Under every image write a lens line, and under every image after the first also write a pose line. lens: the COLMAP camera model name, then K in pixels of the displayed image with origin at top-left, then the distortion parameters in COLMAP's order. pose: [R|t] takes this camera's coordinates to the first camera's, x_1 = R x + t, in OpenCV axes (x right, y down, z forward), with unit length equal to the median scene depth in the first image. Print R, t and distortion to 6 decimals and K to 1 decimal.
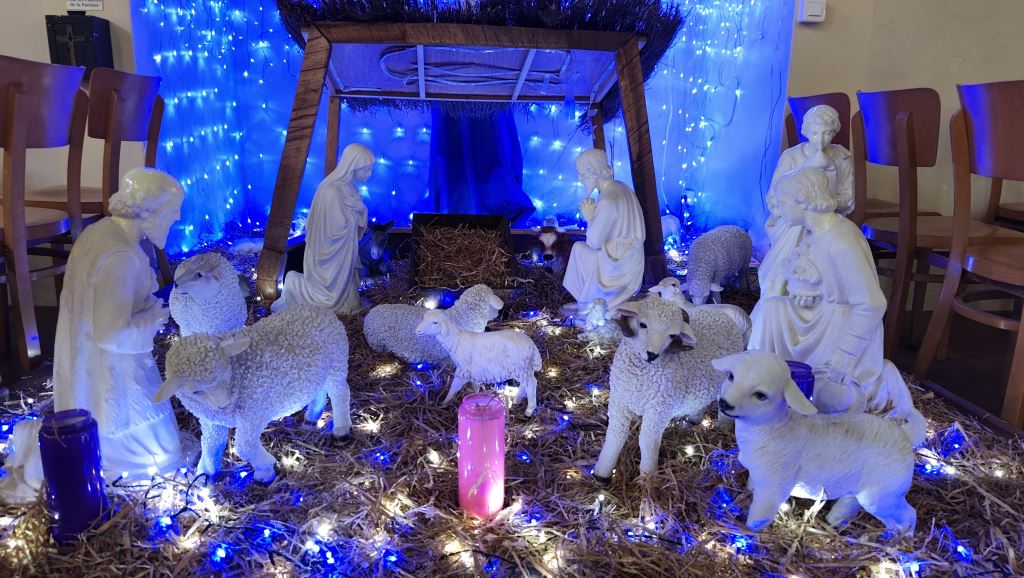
lens RADIAL K [[707.0, 0, 512.0], [0, 707.0, 289.0], [0, 0, 1]] dist [0.080501, -0.141316]
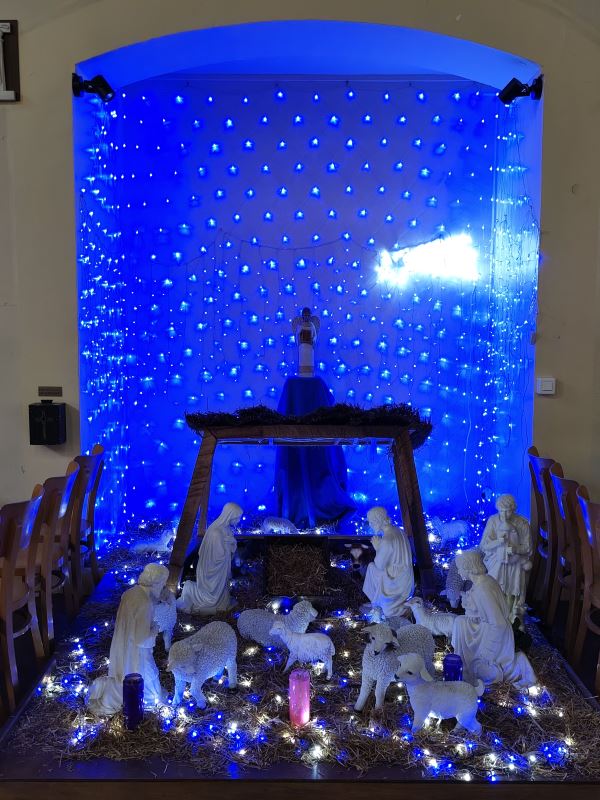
lens RADIAL K [[865.5, 0, 300.0], [0, 865.5, 400.0], [0, 0, 1]] dist [0.037685, -0.009290]
pose [[0.996714, -0.006147, -0.080766, 0.145404], [-0.004572, 0.991257, -0.131868, -0.263435], [0.080870, 0.131804, 0.987972, -1.442464]]
